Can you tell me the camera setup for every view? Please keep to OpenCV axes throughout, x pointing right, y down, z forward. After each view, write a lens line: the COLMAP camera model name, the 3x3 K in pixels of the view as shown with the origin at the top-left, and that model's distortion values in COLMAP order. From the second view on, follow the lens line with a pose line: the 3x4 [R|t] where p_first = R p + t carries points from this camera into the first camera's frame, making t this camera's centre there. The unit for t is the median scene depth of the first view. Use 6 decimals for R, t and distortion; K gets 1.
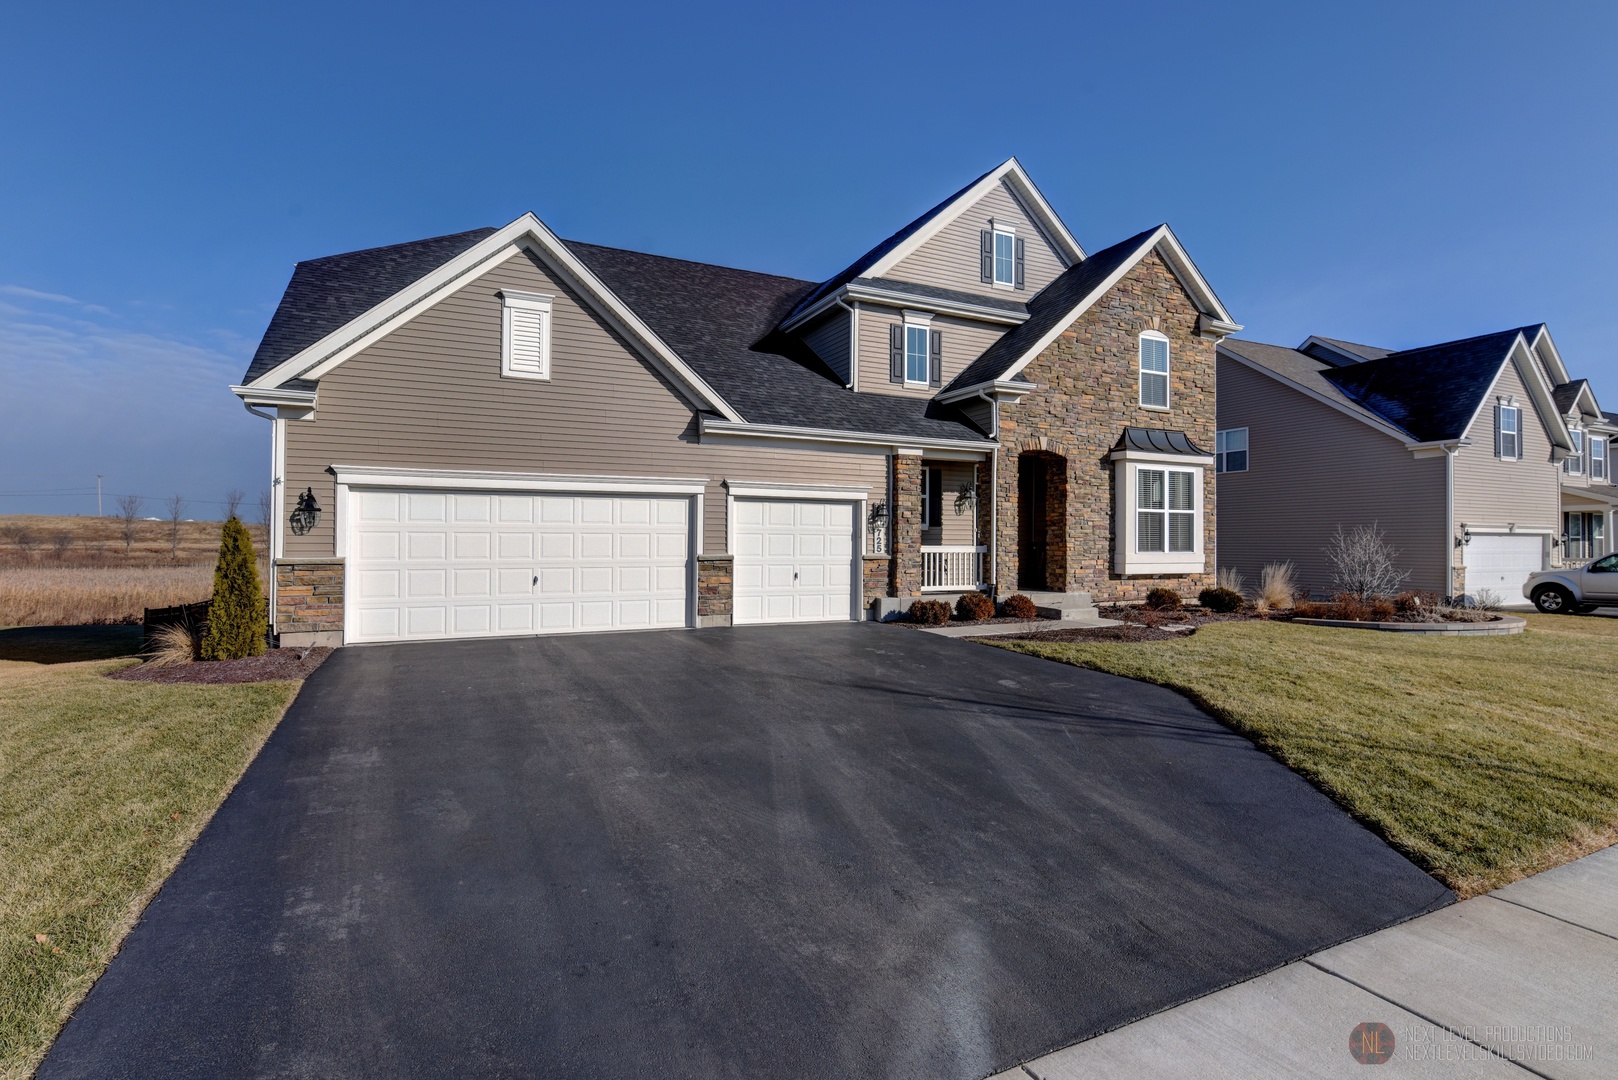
lens RADIAL K [[772.2, 0, 809.0], [0, 772.2, 540.0], [0, 0, 1]] dist [0.000173, 0.000012]
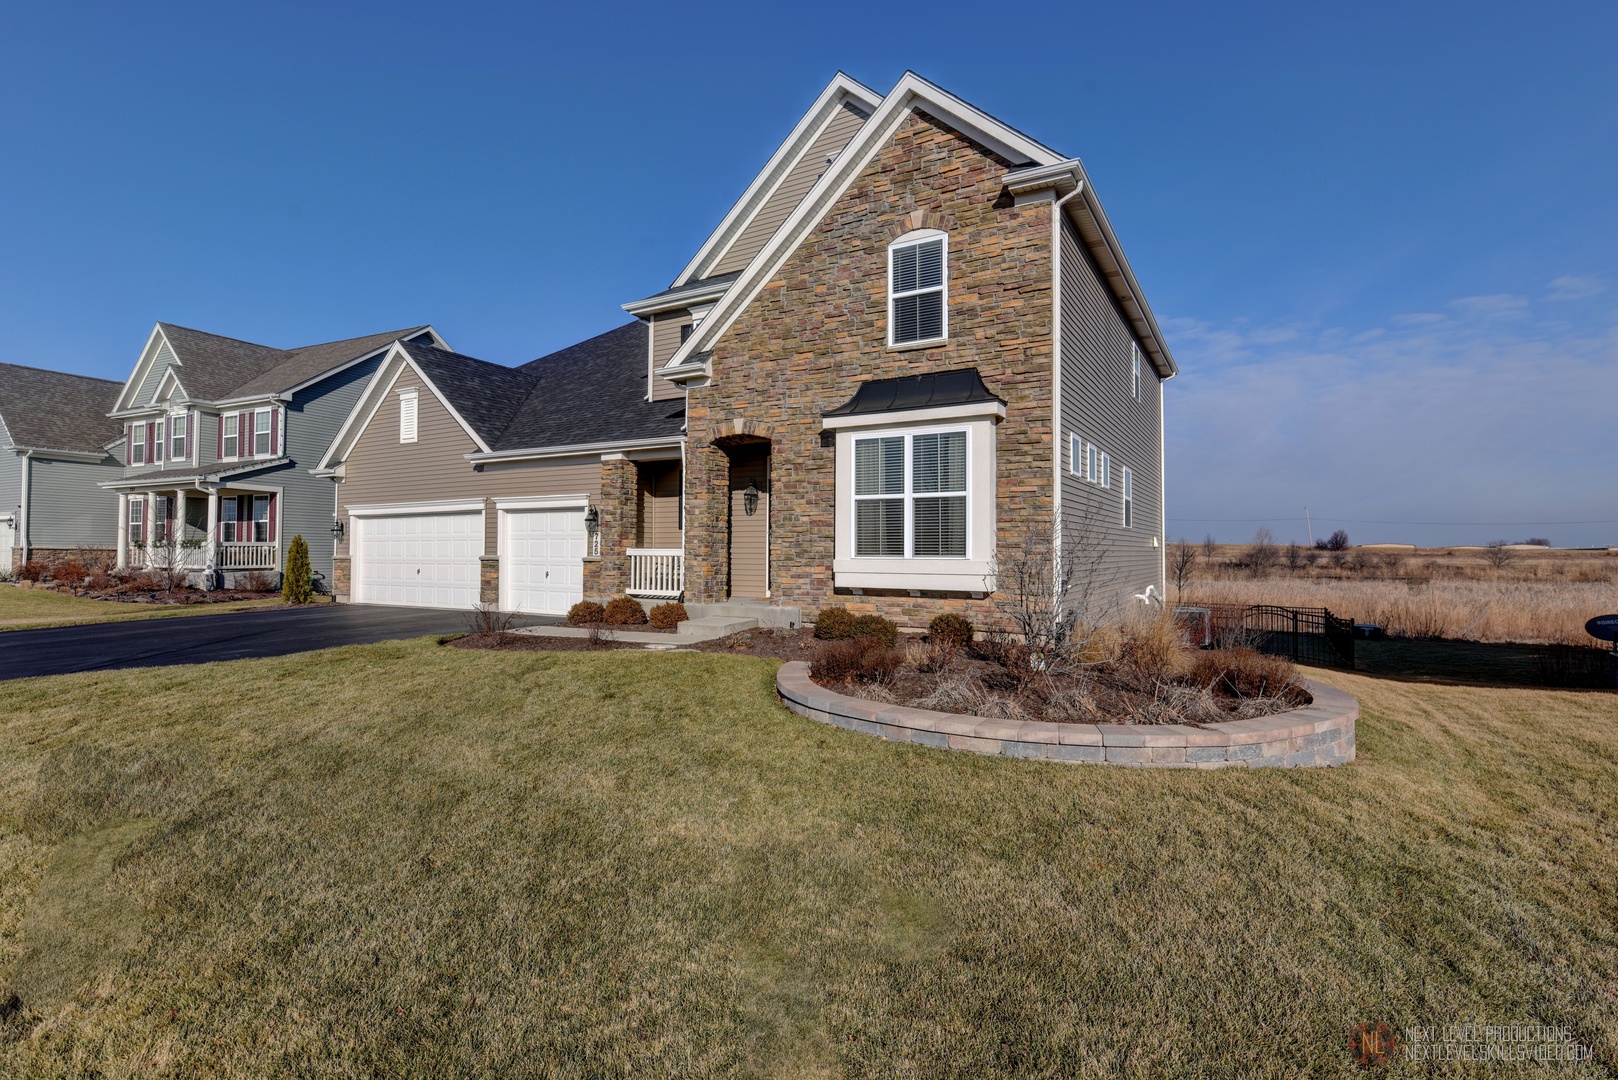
lens RADIAL K [[772.2, 0, 809.0], [0, 772.2, 540.0], [0, 0, 1]] dist [0.000173, 0.000012]
pose [[0.562826, -0.014296, -0.826452, 1.035042], [0.005437, 0.999893, -0.013594, 0.010662], [0.826558, 0.003158, 0.562843, 0.587154]]
